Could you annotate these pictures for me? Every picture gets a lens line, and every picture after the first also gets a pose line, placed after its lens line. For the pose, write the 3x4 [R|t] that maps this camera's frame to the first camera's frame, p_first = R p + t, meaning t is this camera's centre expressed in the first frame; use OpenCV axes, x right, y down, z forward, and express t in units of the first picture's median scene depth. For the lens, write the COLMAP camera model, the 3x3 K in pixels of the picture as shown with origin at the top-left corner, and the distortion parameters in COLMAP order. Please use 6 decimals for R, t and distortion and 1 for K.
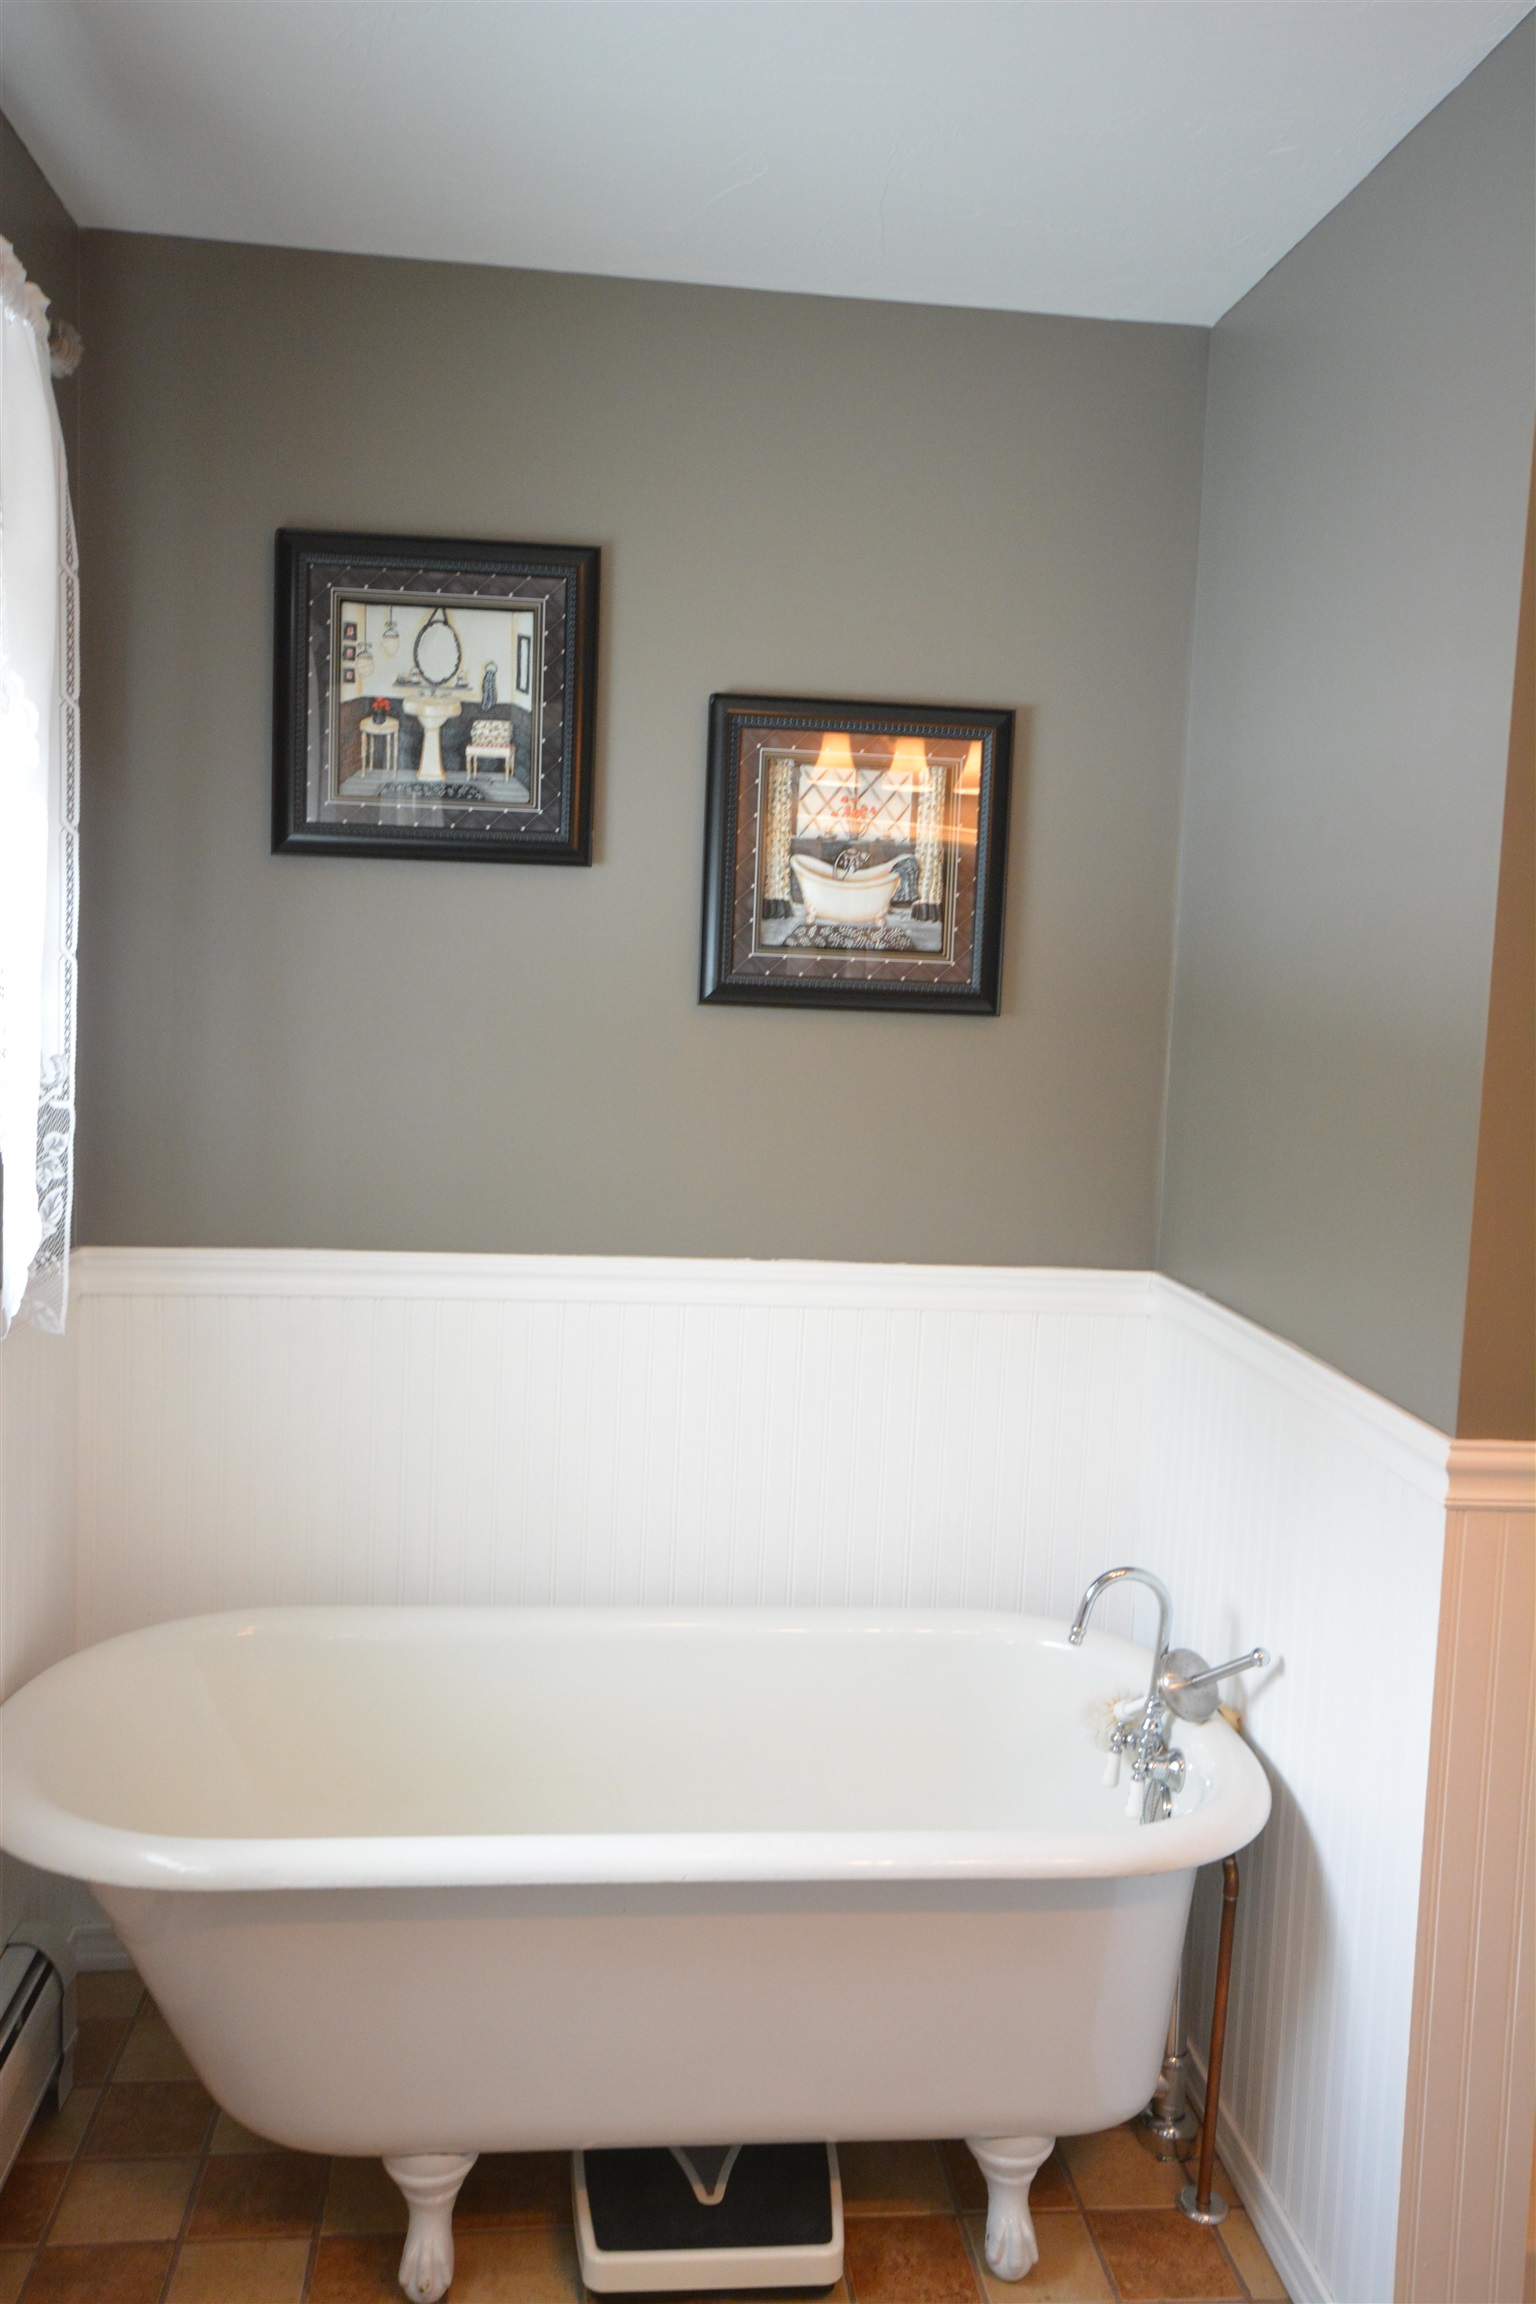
lens RADIAL K [[1926.5, 0, 768.0], [0, 1926.5, 1152.0], [0, 0, 1]] dist [0.028398, 0.015081]
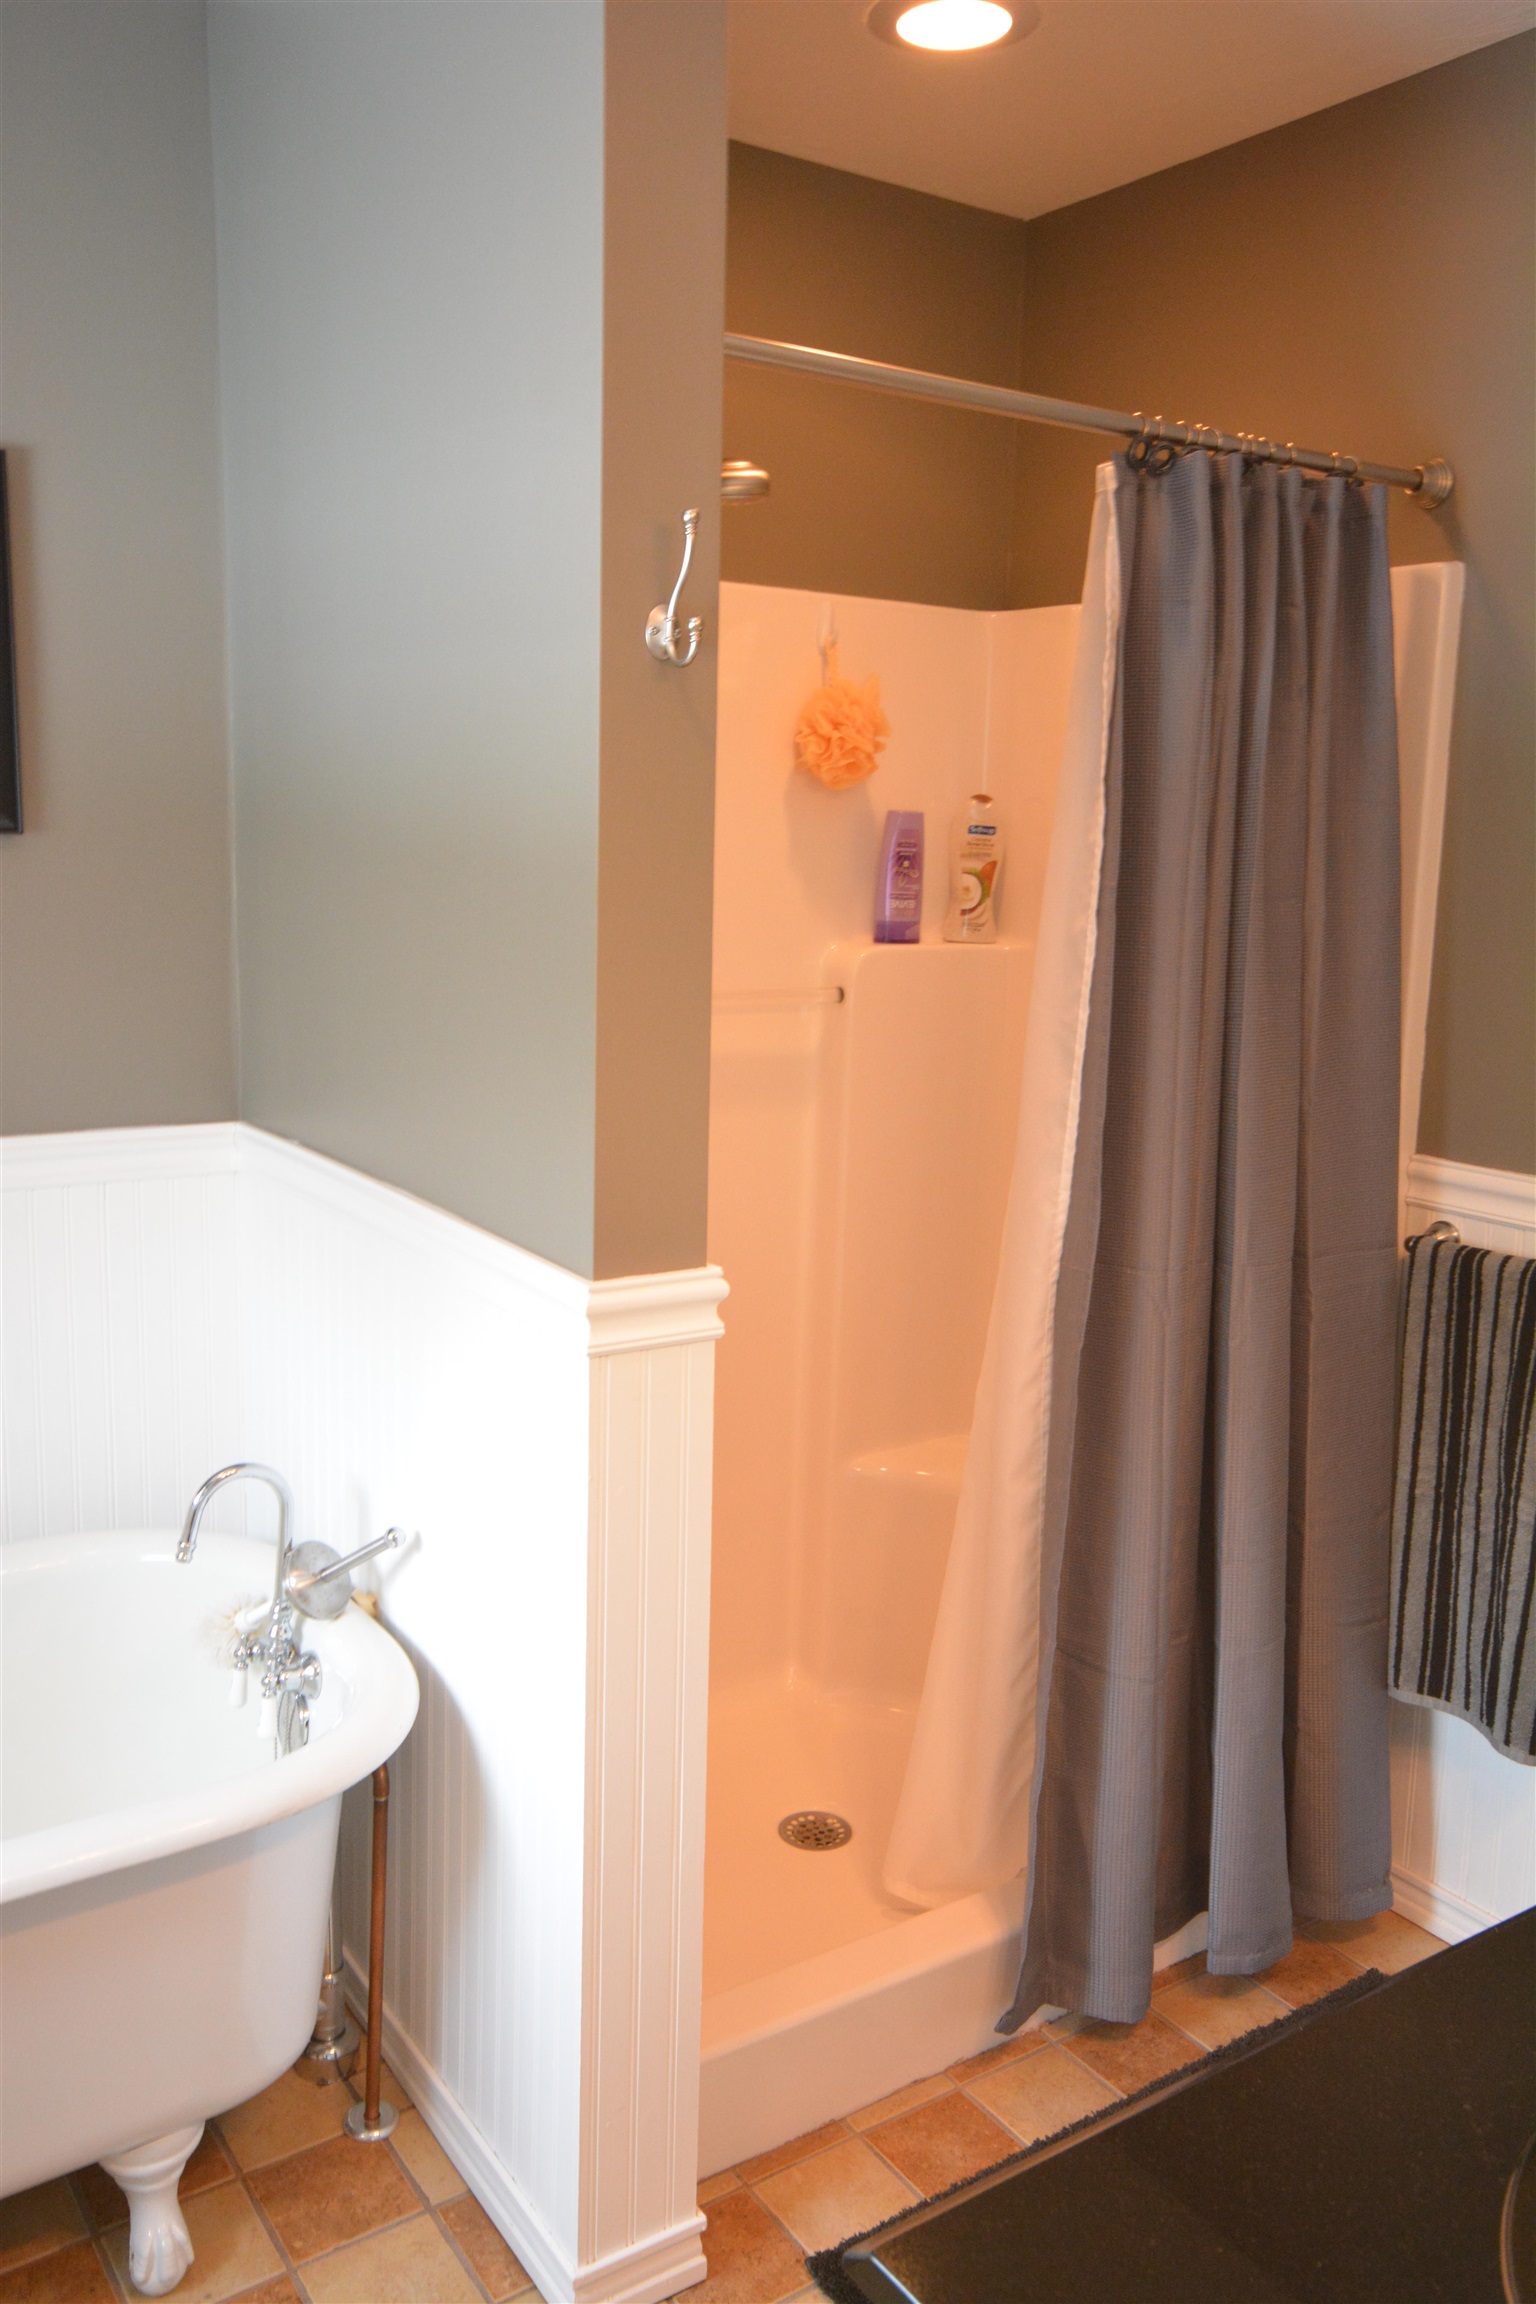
lens RADIAL K [[1926.5, 0, 768.0], [0, 1926.5, 1152.0], [0, 0, 1]] dist [0.028398, 0.015081]
pose [[0.888169, -0.097086, 0.449143, 0.019771], [0.058376, 0.993345, 0.099283, 0.001785], [-0.455793, -0.061961, 0.887927, 0.122073]]
